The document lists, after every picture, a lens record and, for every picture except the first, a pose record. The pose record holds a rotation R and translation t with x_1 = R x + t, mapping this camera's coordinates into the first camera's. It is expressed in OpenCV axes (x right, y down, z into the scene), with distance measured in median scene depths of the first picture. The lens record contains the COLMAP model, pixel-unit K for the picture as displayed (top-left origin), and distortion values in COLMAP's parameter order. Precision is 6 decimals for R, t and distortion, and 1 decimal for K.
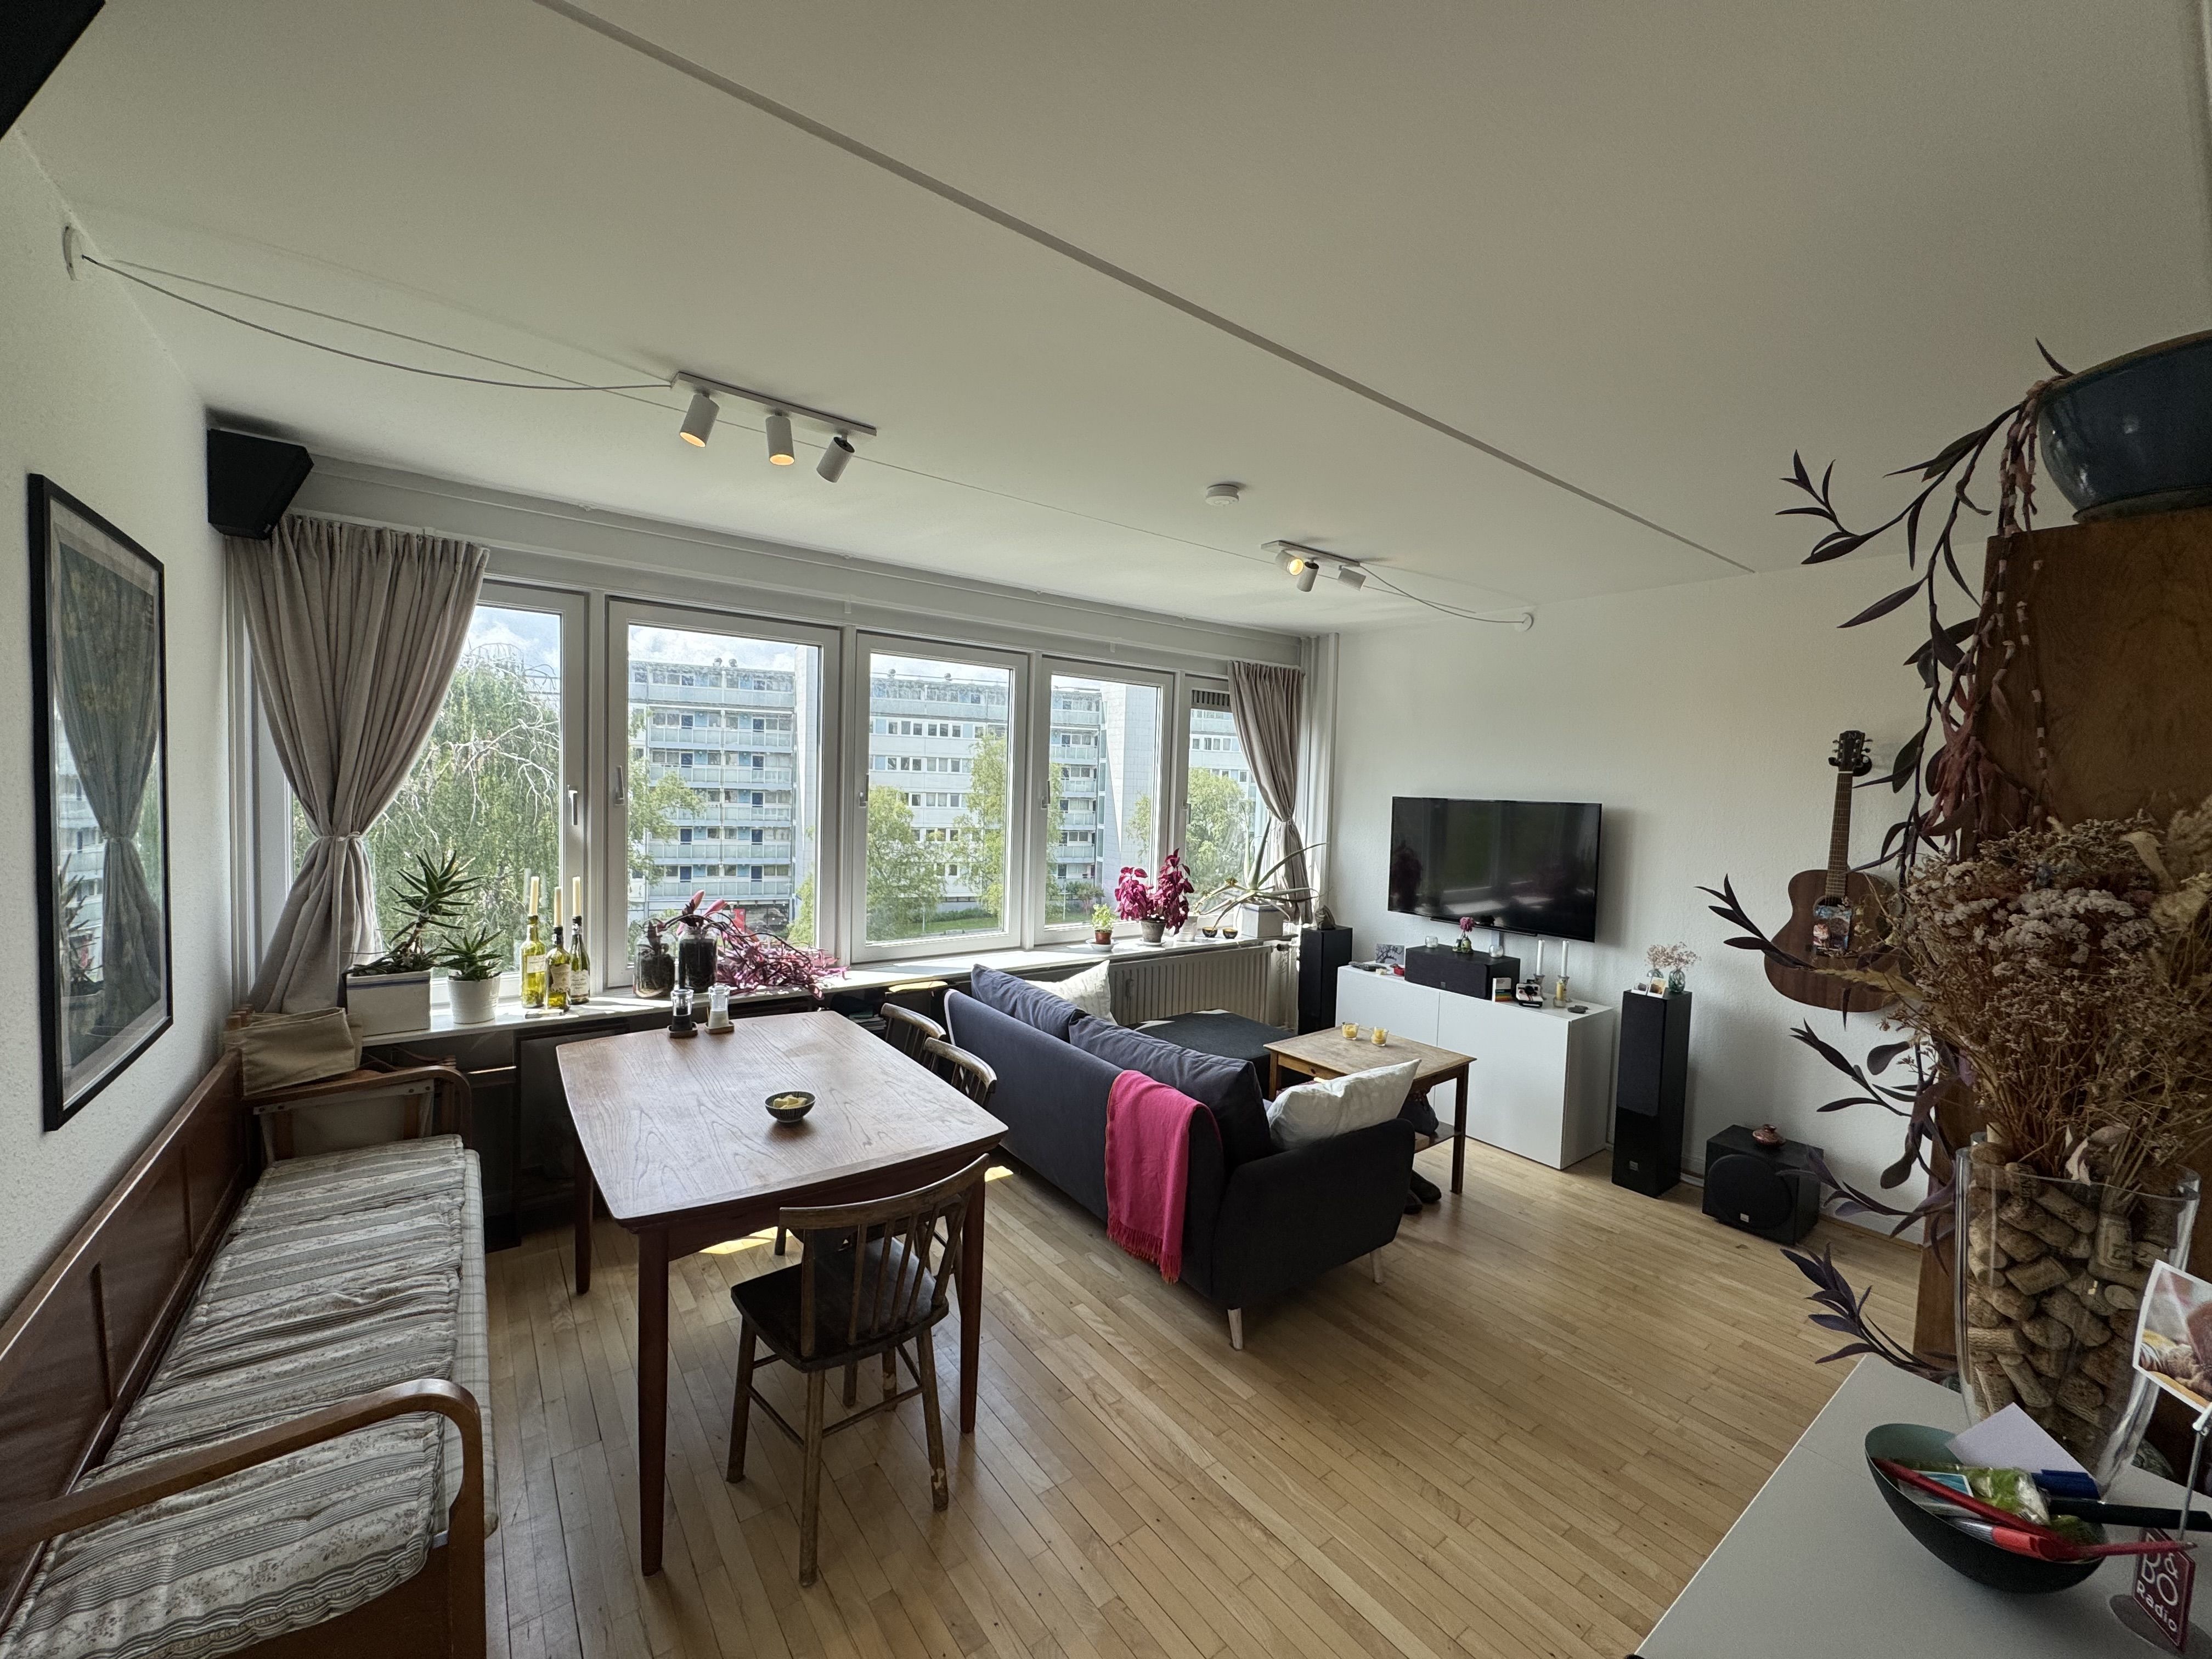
lens RADIAL K [[874.0, 0, 1107.5], [0, 874.0, 821.6], [0, 0, 1]] dist [-0.002504, -0.000218]
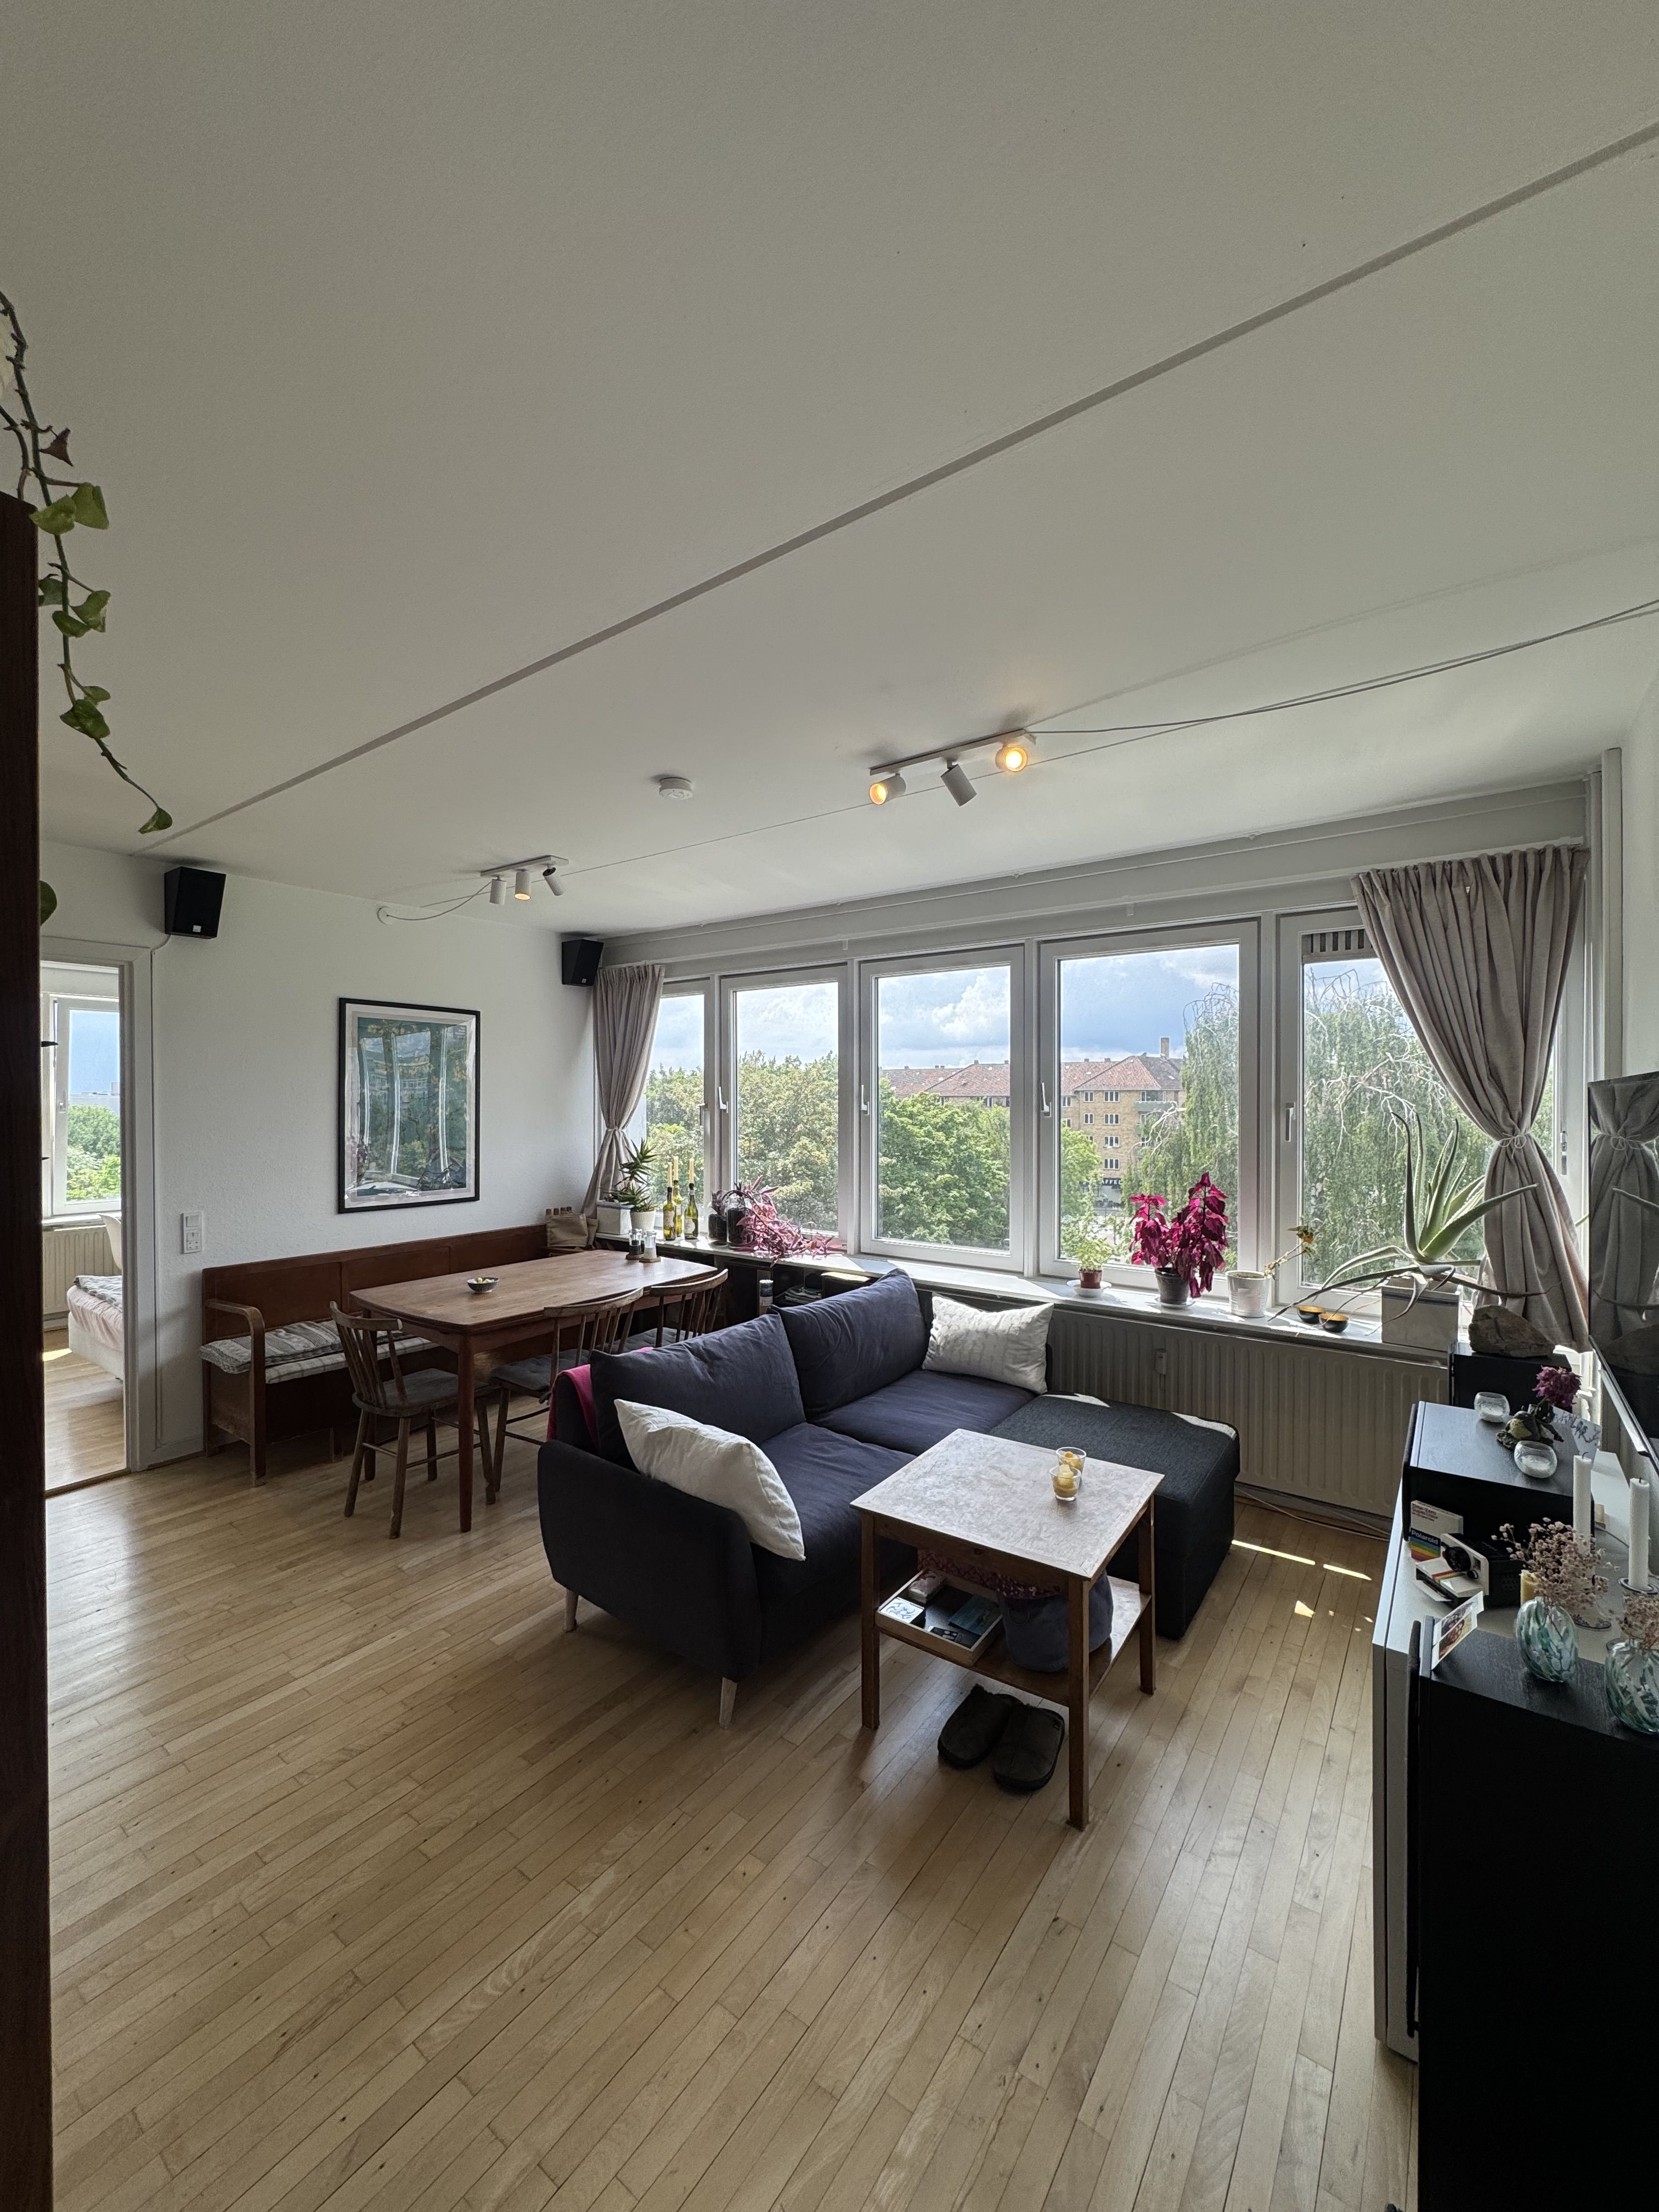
lens RADIAL K [[874.0, 0, 839.4], [0, 874.0, 1104.1], [0, 0, 1]] dist [-0.002504, -0.000218]
pose [[0.303576, -0.025283, -0.952472, 0.972802], [-0.030493, 0.998878, -0.036234, 0.015443], [0.952319, 0.040044, 0.302464, 0.766406]]
